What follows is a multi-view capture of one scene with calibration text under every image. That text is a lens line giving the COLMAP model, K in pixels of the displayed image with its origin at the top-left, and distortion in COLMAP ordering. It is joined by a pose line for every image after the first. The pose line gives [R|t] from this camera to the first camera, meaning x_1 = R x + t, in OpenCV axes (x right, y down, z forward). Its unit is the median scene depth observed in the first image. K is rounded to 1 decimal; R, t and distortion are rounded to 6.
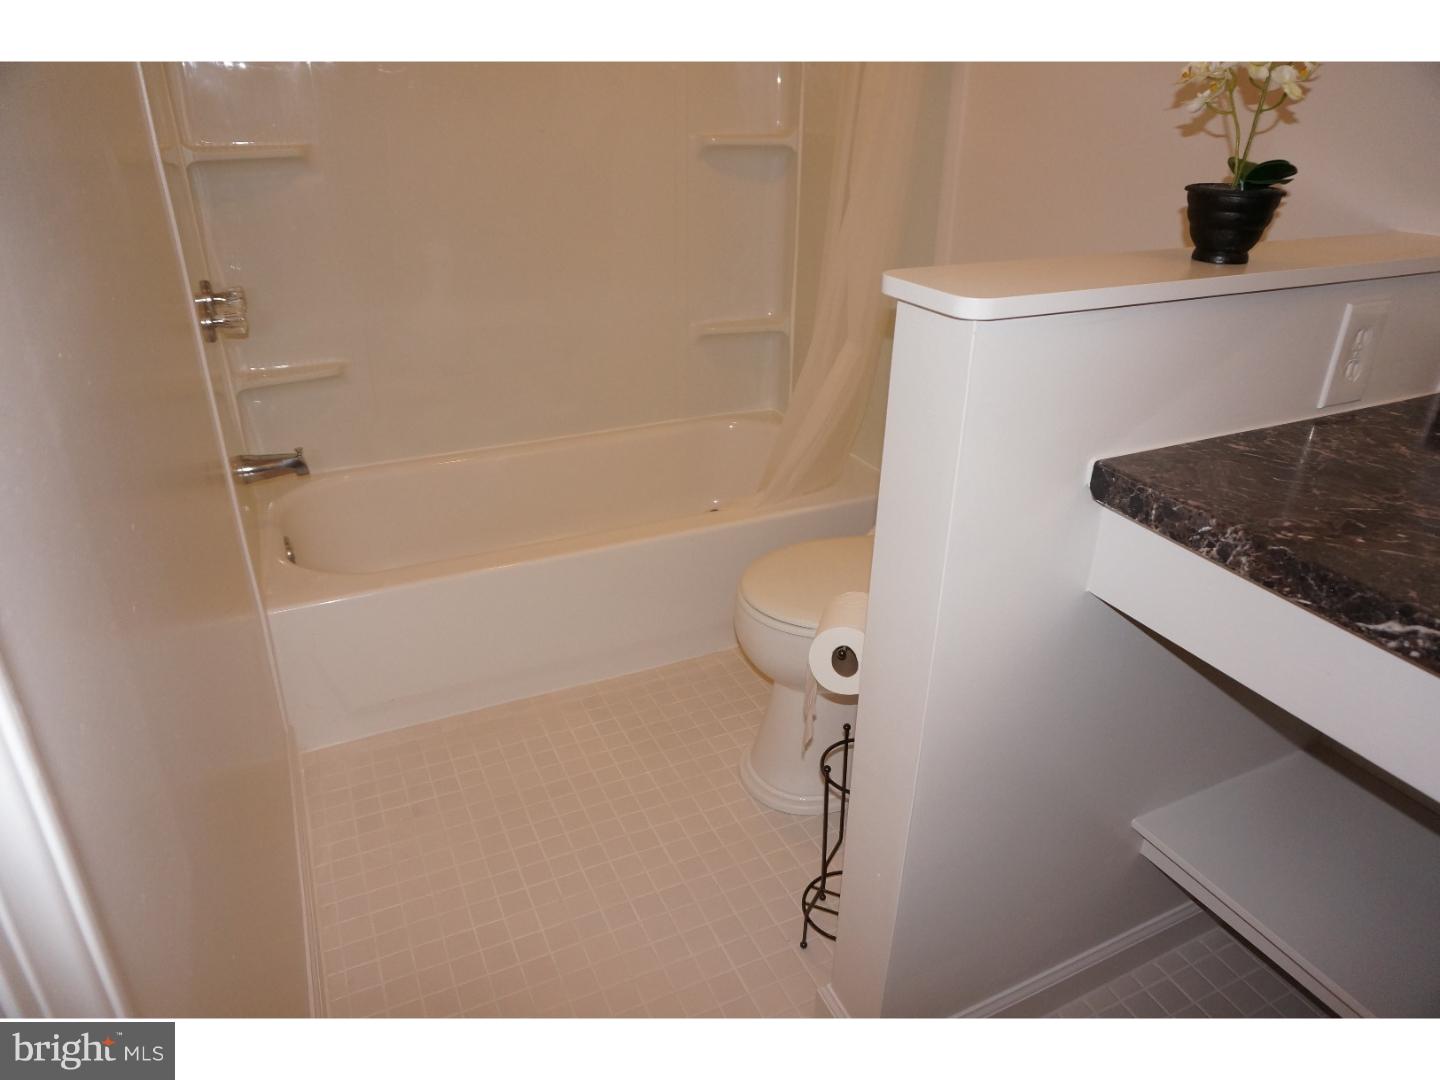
lens RADIAL K [[961.9, 0, 720.0], [0, 961.9, 540.0], [0, 0, 1]] dist [-0.046295, 0.022682]
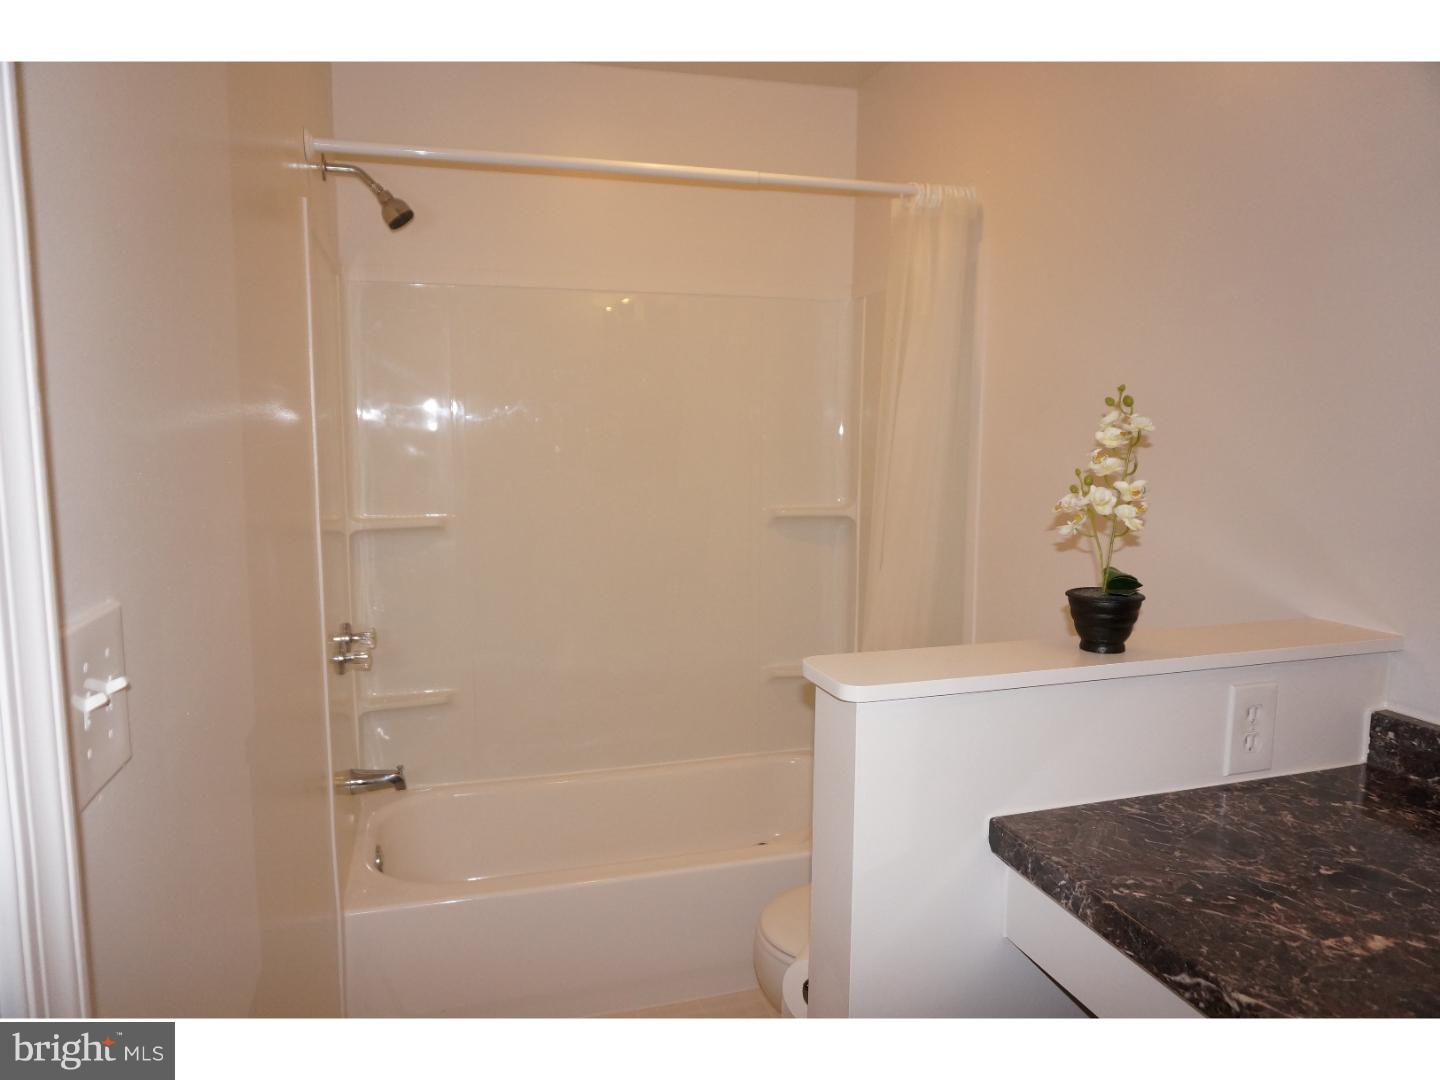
lens RADIAL K [[961.9, 0, 720.0], [0, 961.9, 540.0], [0, 0, 1]] dist [-0.046295, 0.022682]
pose [[0.989148, 0.009456, -0.146616, 0.238146], [-0.056877, 0.944760, -0.322790, -0.007354], [0.135464, 0.327626, 0.935046, -0.261524]]
